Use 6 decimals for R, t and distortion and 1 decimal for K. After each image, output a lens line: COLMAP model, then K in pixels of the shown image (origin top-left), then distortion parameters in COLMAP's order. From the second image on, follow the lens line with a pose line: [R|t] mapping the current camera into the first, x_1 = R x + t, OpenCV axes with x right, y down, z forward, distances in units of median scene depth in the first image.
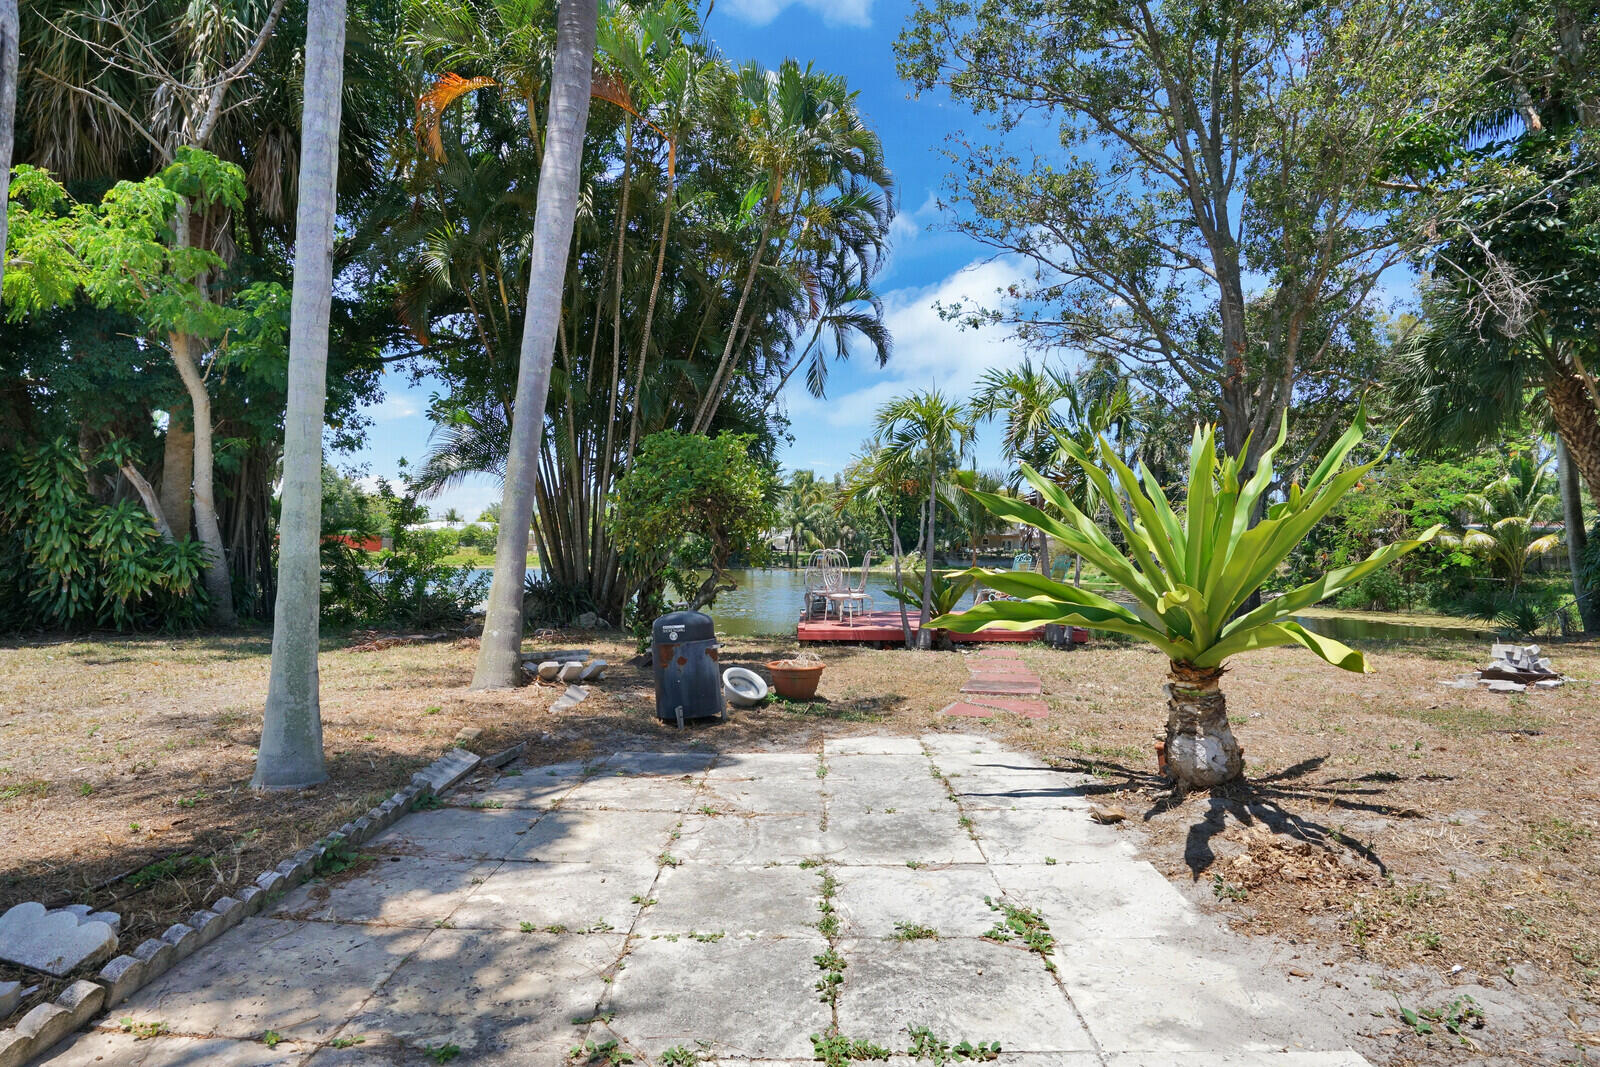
lens RADIAL K [[875.0, 0, 780.1], [0, 875.0, 550.8], [0, 0, 1]] dist [-0.072622, 0.035767]
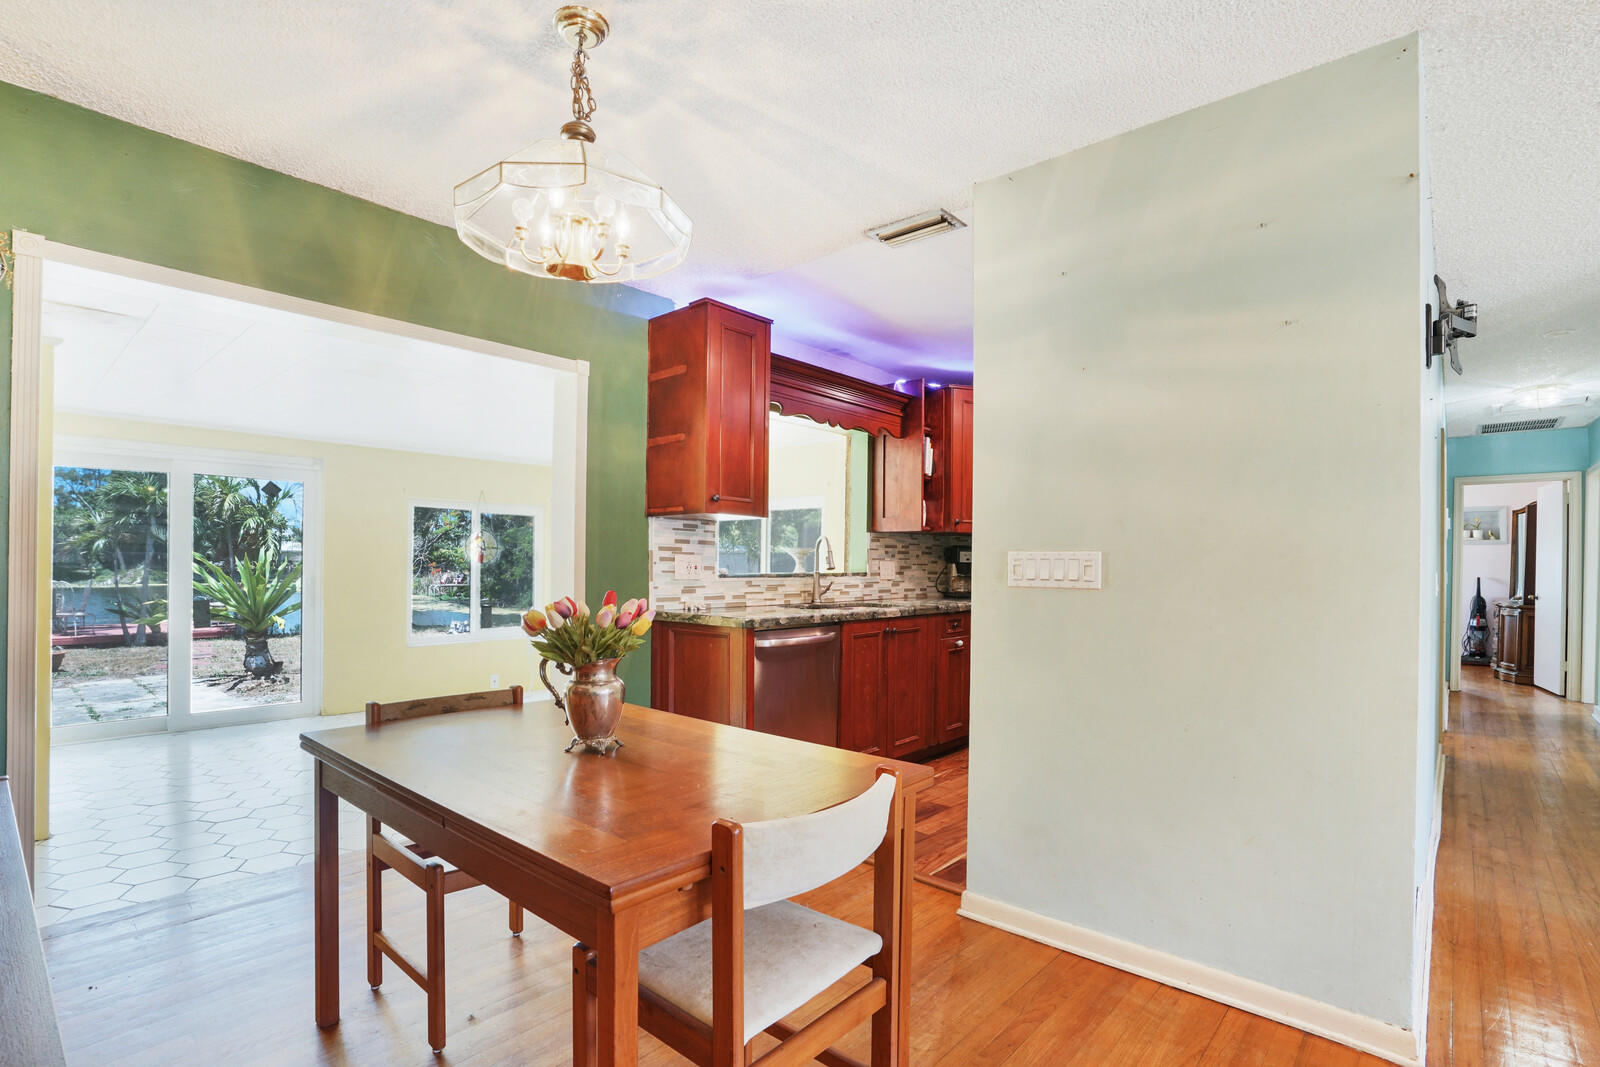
lens RADIAL K [[761.7, 0, 799.2], [0, 761.7, 560.6], [0, 0, 1]] dist [-0.067580, 0.028415]
pose [[0.635937, 0.002292, 0.771737, -0.101297], [-0.001209, 0.999997, -0.001973, -0.038622], [-0.771740, 0.000321, 0.635938, -0.753906]]
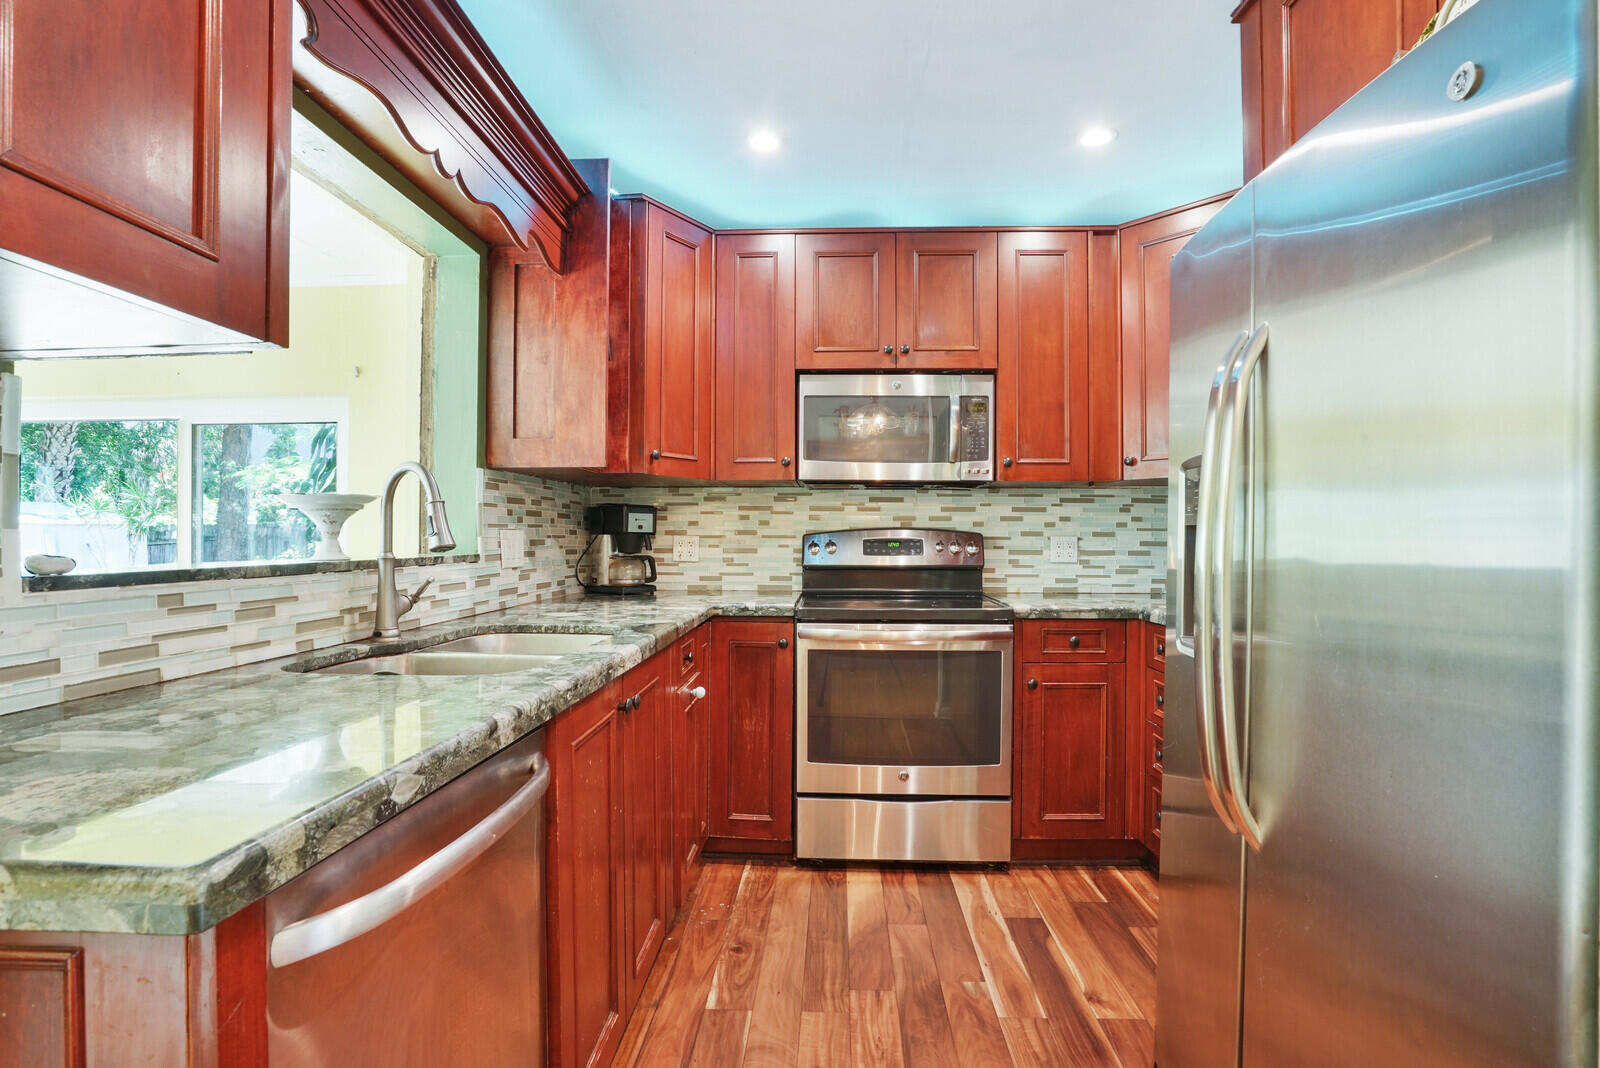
lens RADIAL K [[763.2, 0, 804.6], [0, 763.2, 540.9], [0, 0, 1]] dist [-0.070950, 0.029375]
pose [[0.007815, -0.008774, 0.999931, 0.079387], [0.007001, 0.999937, 0.008719, -0.037302], [-0.999945, 0.006933, 0.007876, -0.576316]]
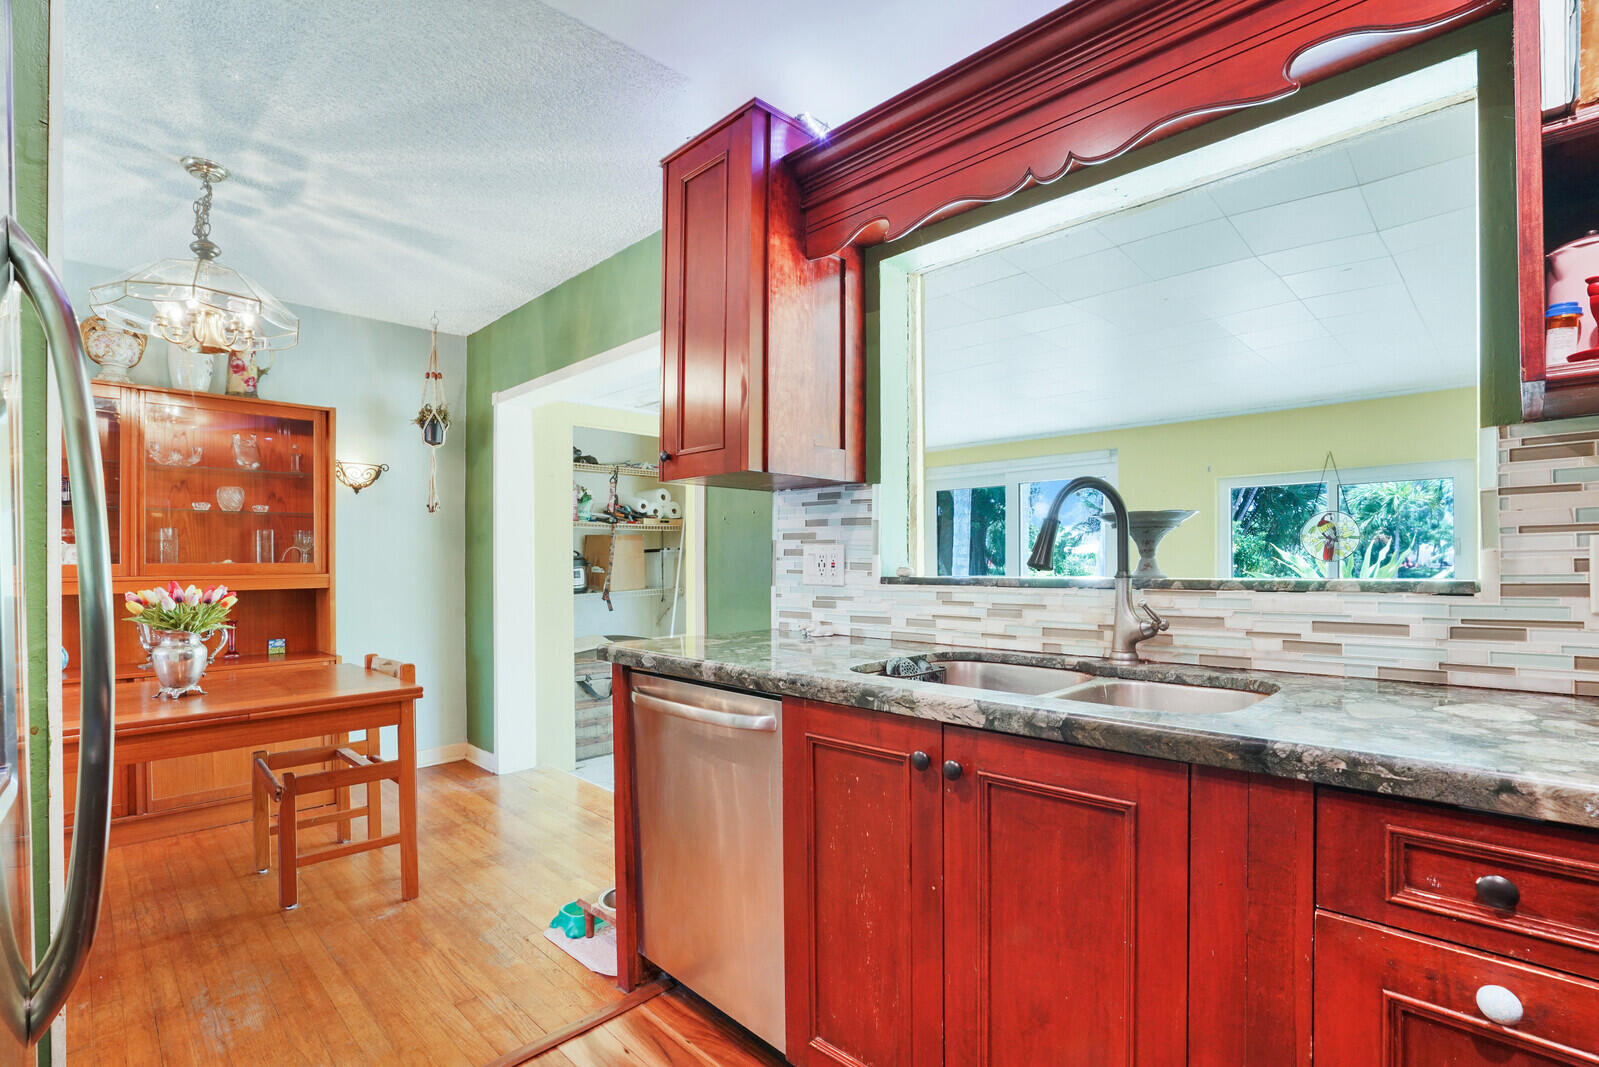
lens RADIAL K [[761.2, 0, 798.7], [0, 761.2, 560.6], [0, 0, 1]] dist [-0.067580, 0.028415]
pose [[0.731087, -0.010838, -0.682198, 0.301715], [0.005300, 0.999934, -0.010207, -0.034951], [0.682264, 0.003846, 0.731096, -0.644884]]
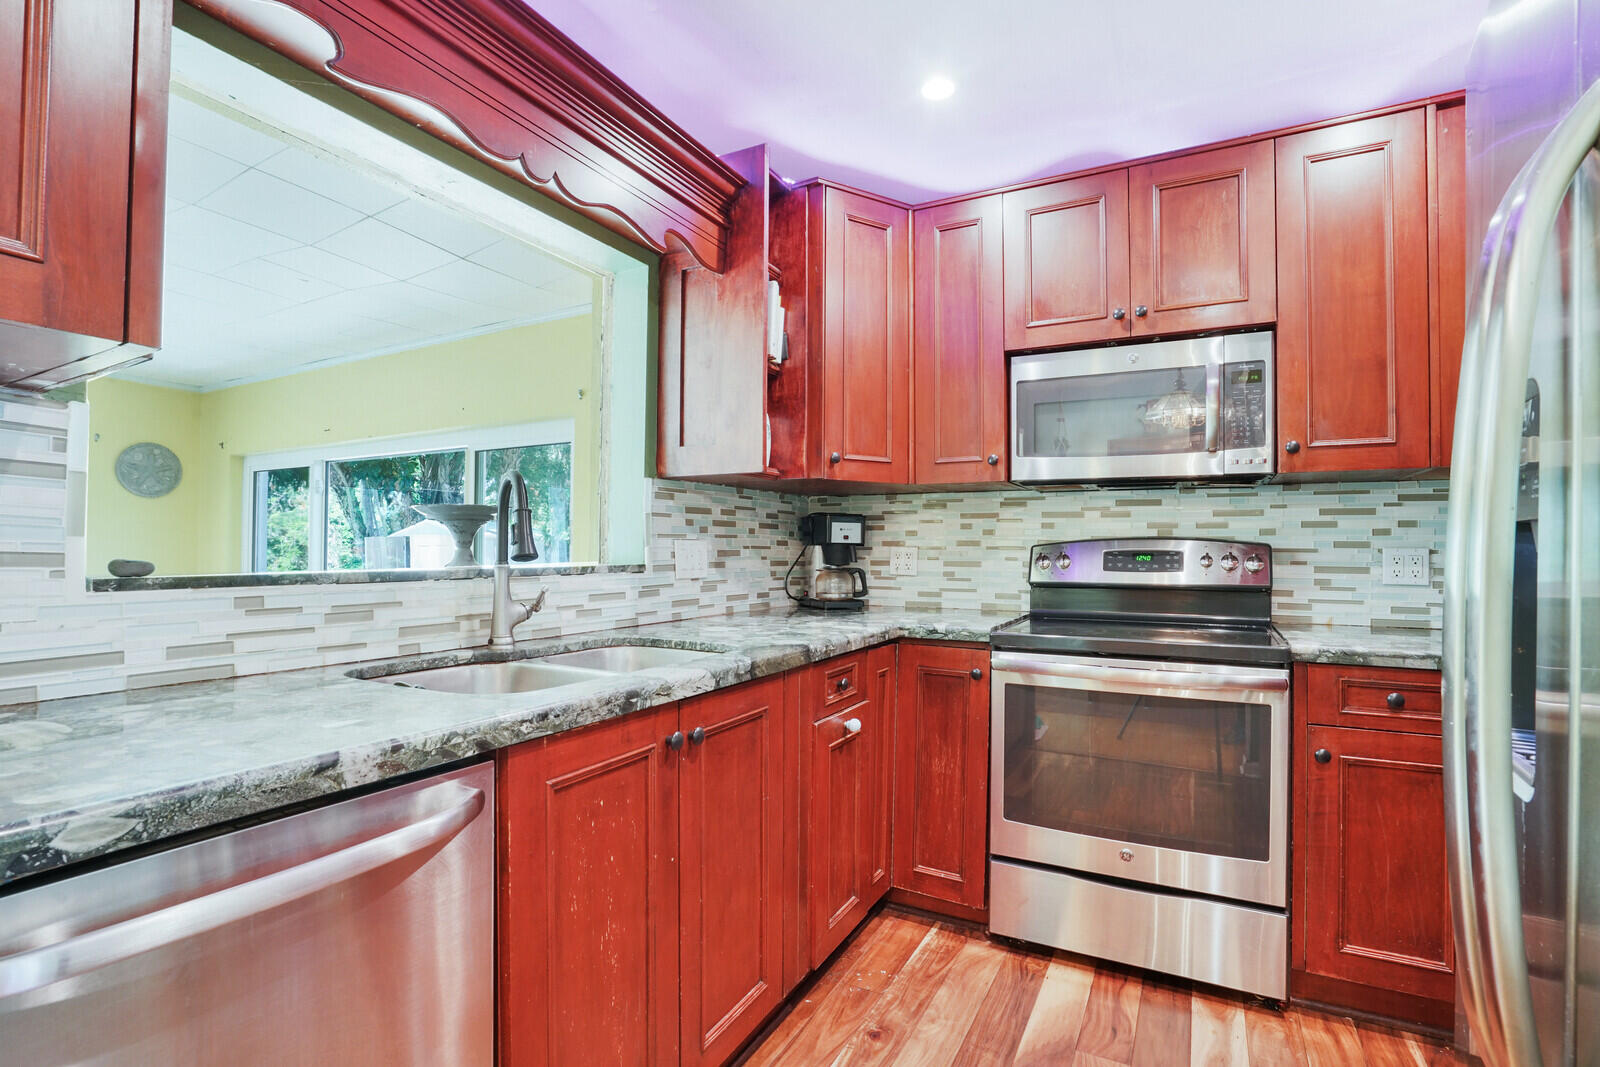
lens RADIAL K [[753.3, 0, 802.2], [0, 753.3, 542.6], [0, 0, 1]] dist [-0.066208, 0.027463]
pose [[0.439555, 0.005498, 0.898199, 0.123051], [0.005038, 0.999950, -0.008586, -0.036388], [-0.898201, 0.008299, 0.439506, -0.616810]]
